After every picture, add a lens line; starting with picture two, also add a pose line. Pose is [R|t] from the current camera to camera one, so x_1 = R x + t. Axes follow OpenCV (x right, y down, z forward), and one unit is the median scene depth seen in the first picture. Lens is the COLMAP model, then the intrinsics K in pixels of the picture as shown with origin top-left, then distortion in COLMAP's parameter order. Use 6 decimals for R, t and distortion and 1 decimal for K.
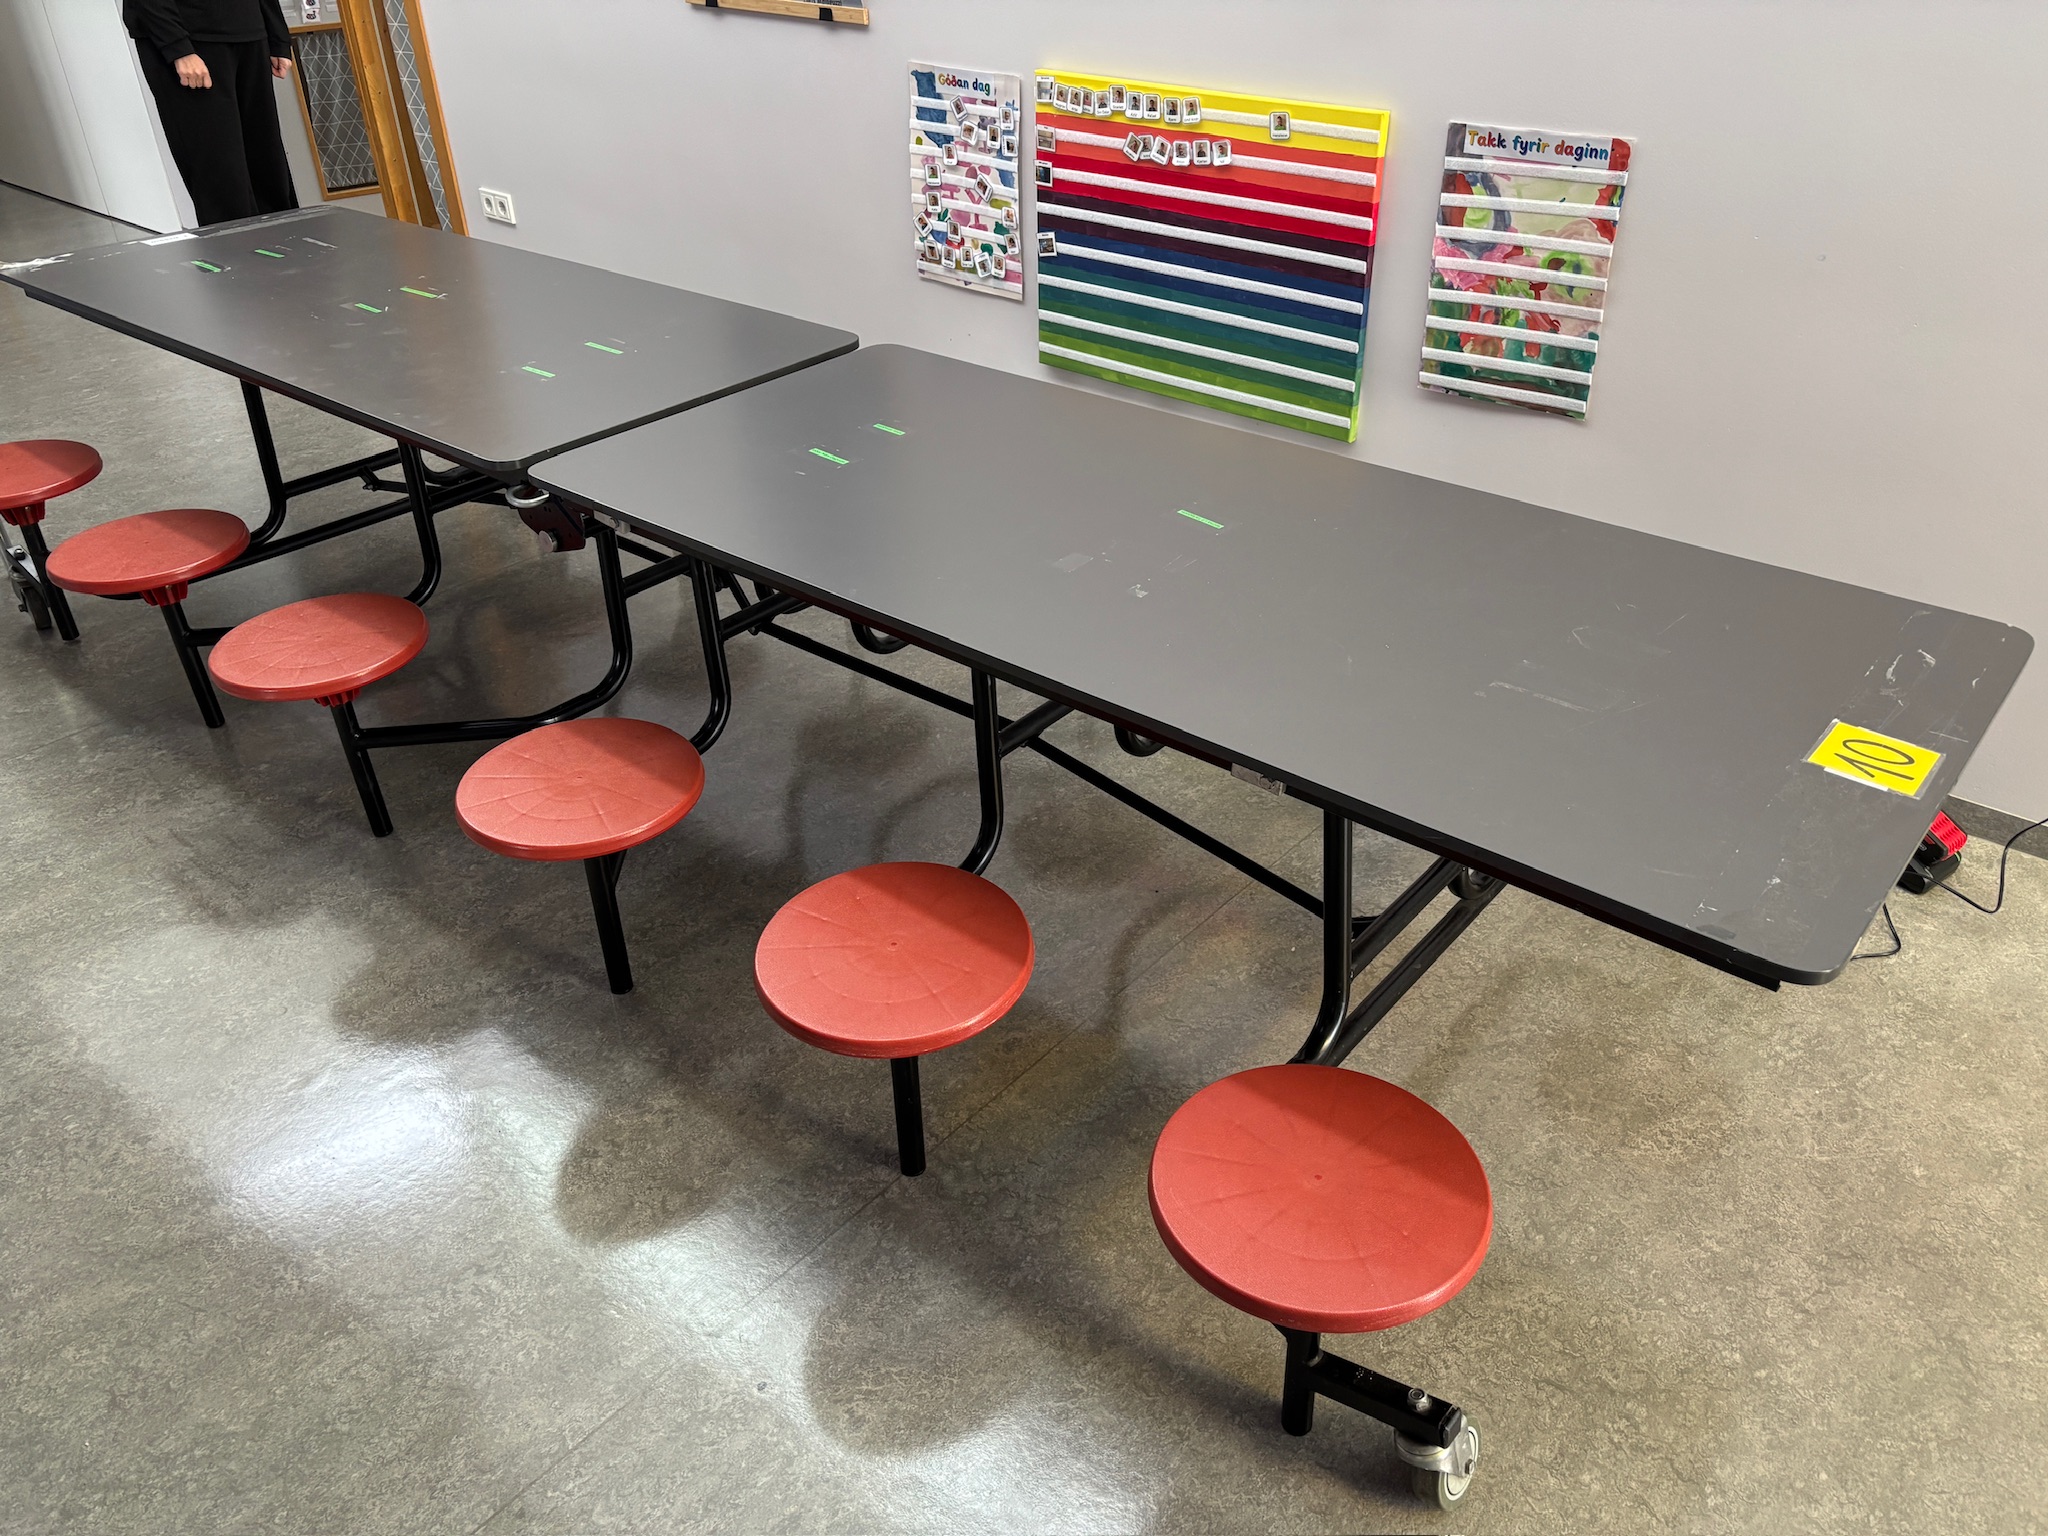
lens RADIAL K [[1558.8, 0, 1022.6], [0, 1558.8, 762.8], [0, 0, 1]] dist [0.040525, -0.045292]
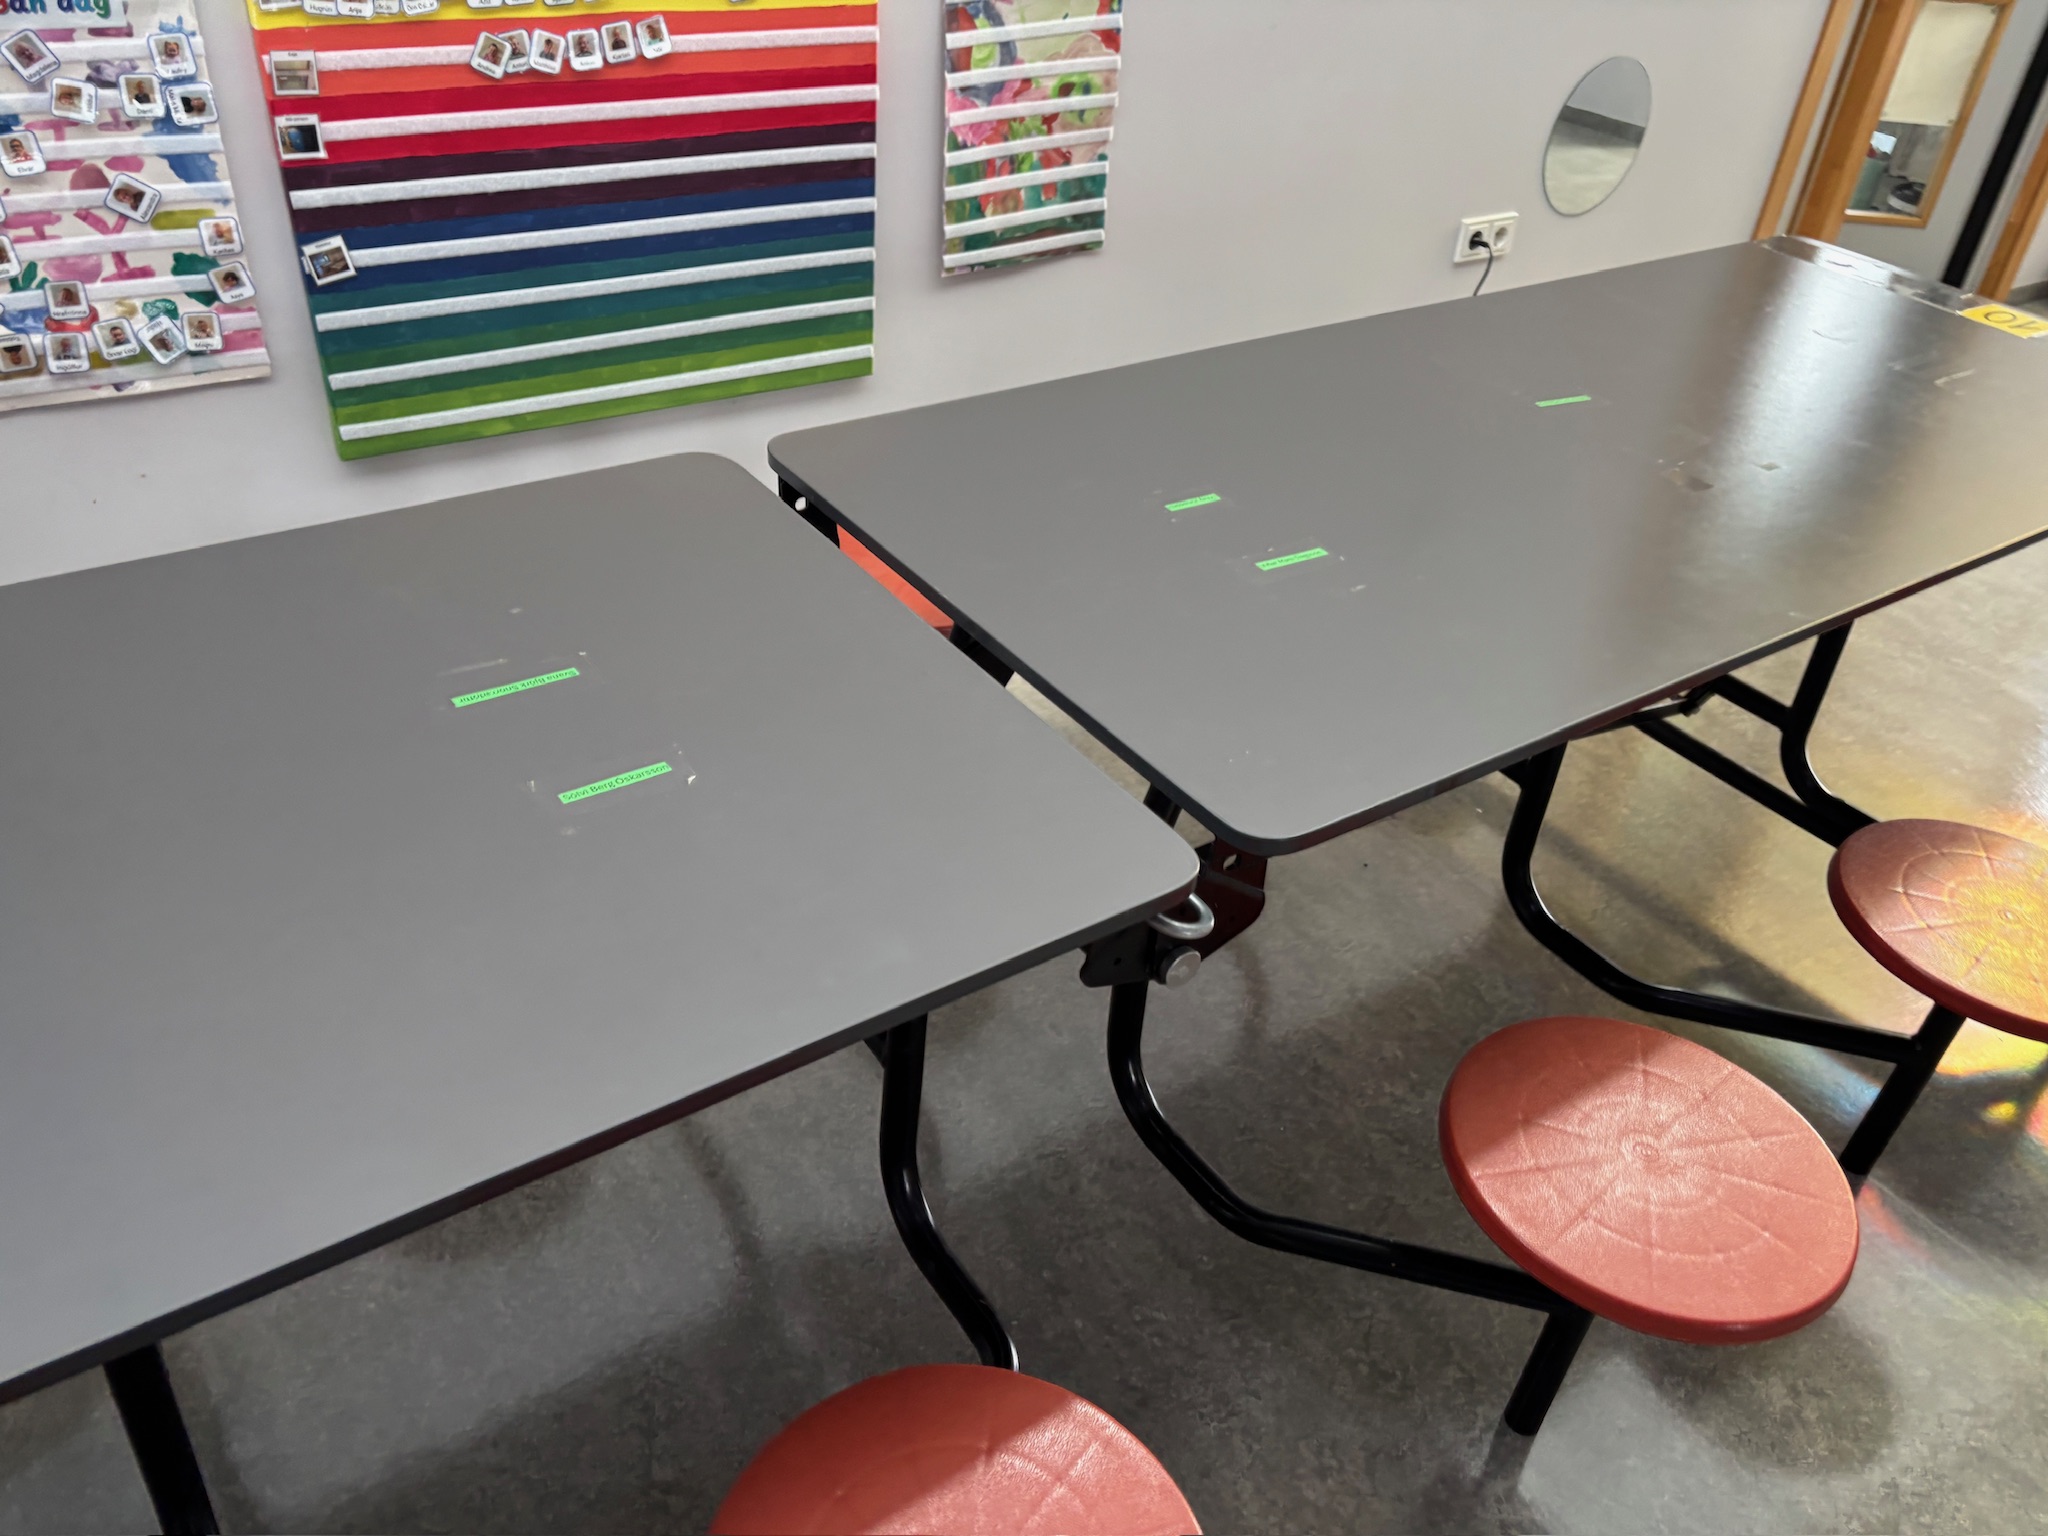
lens RADIAL K [[1558.8, 0, 1014.7], [0, 1558.8, 770.2], [0, 0, 1]] dist [0.040525, -0.045292]
pose [[0.266966, -0.527474, 0.806536, -0.536787], [0.452913, 0.807399, 0.378122, -0.316184], [-0.850646, 0.264345, 0.454448, 0.637561]]
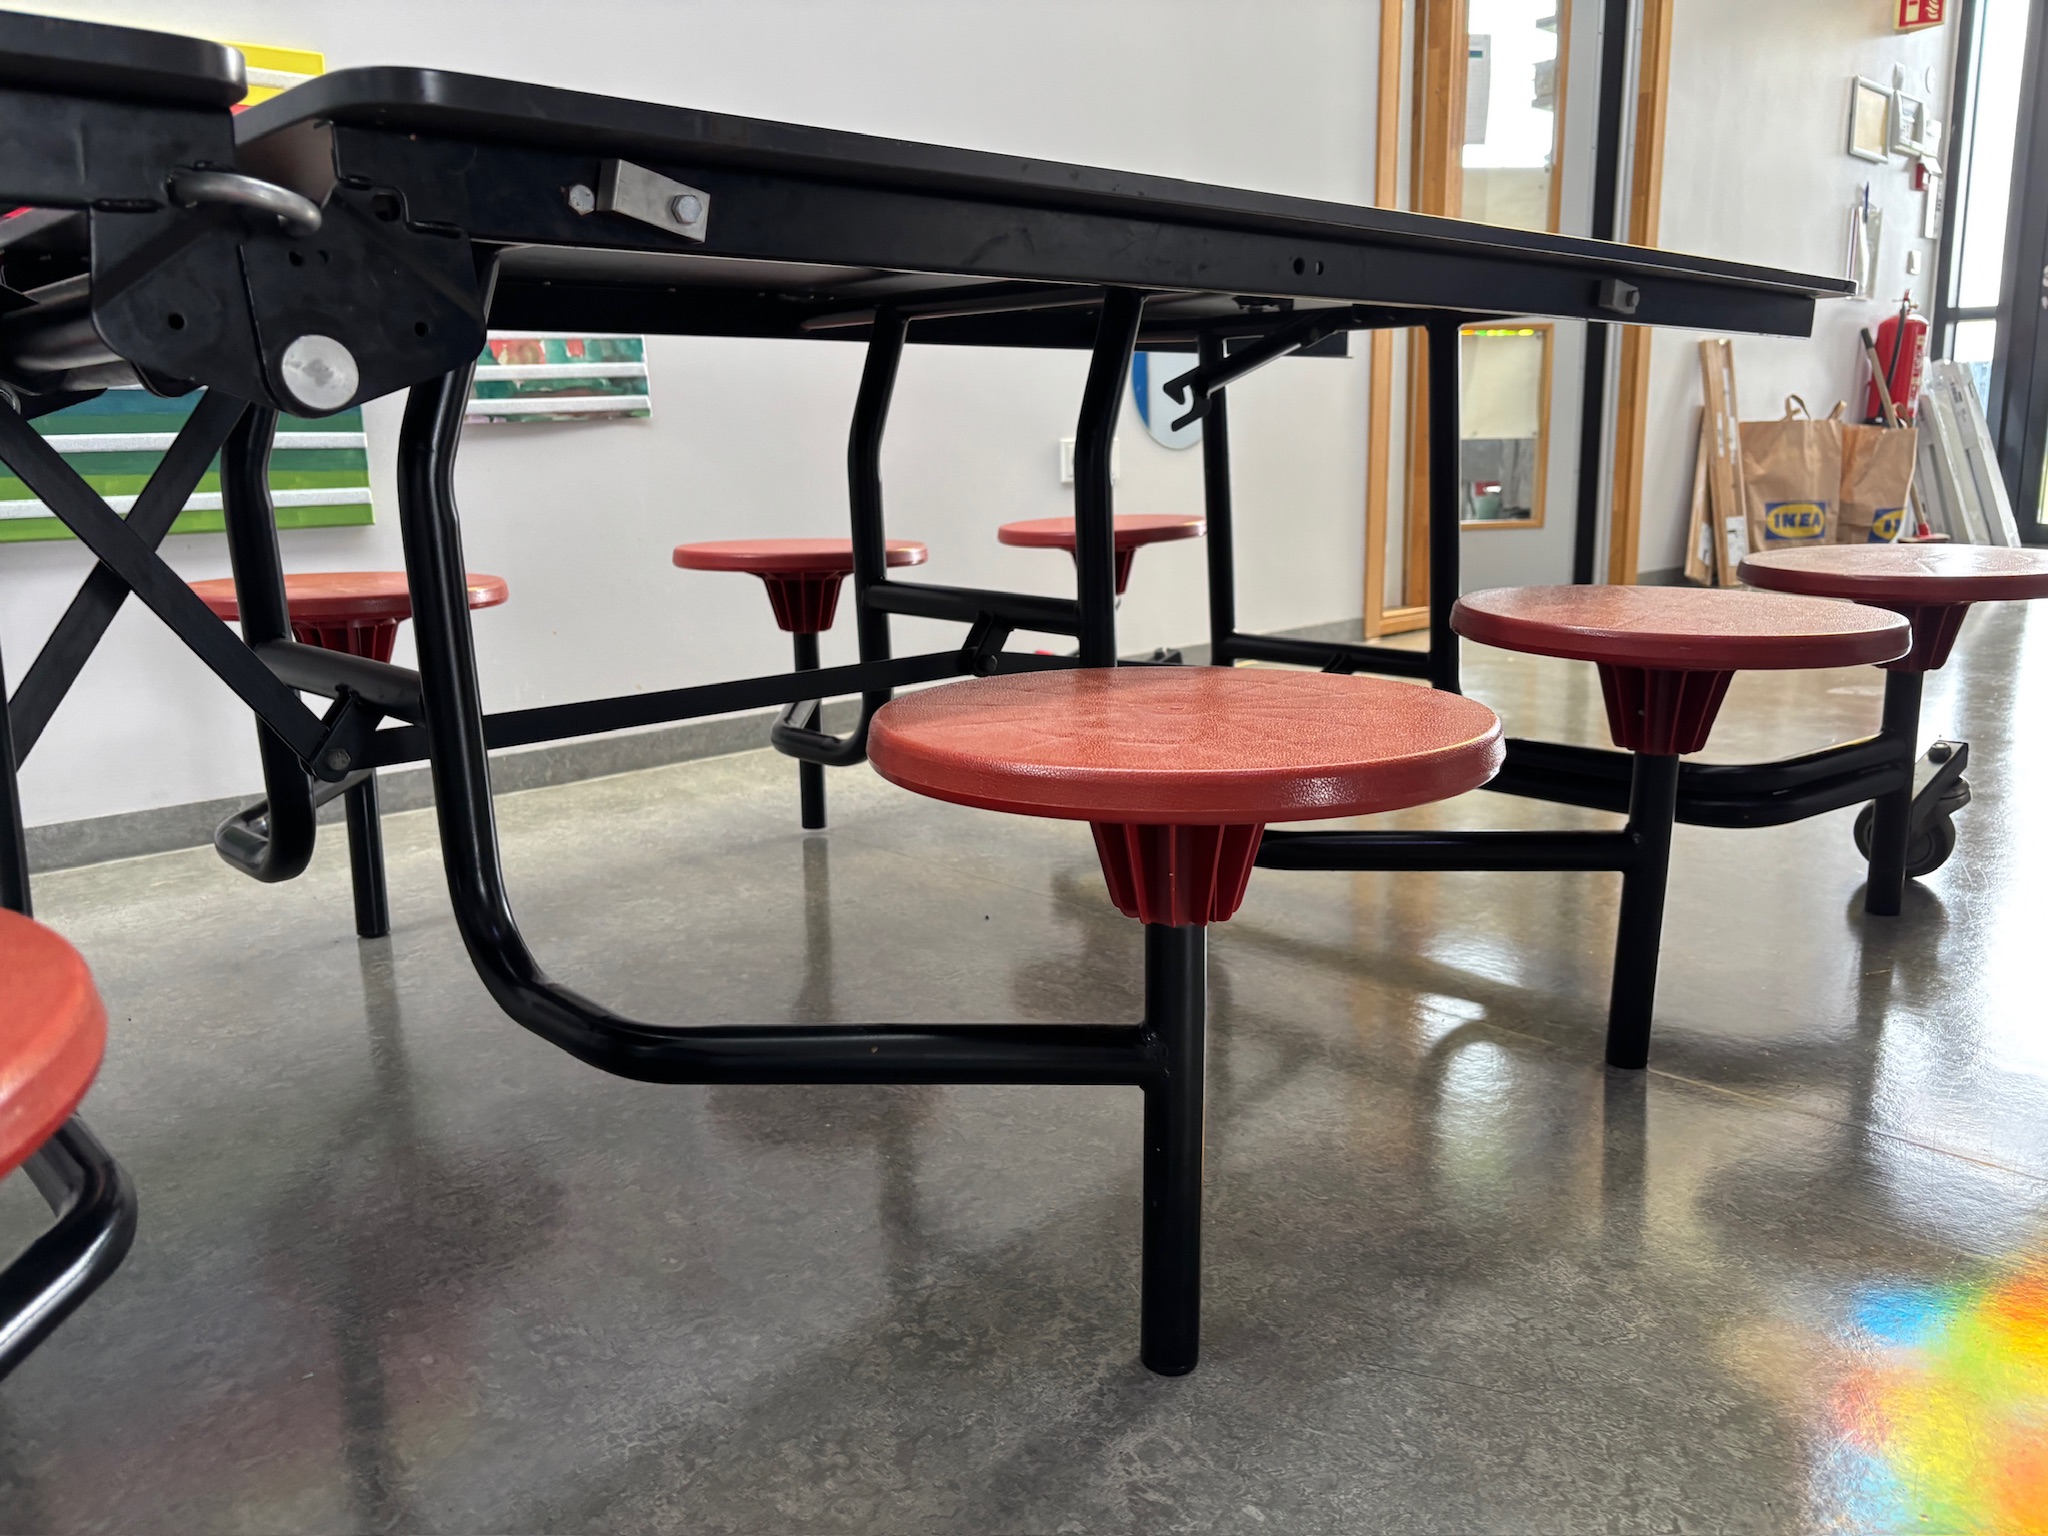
lens RADIAL K [[1558.8, 0, 1029.9], [0, 1558.8, 768.4], [0, 0, 1]] dist [0.040525, -0.045292]
pose [[0.109953, -0.195159, 0.974589, -0.471889], [0.545736, 0.831364, 0.104909, -0.027562], [-0.830712, 0.520333, 0.197916, 0.686208]]
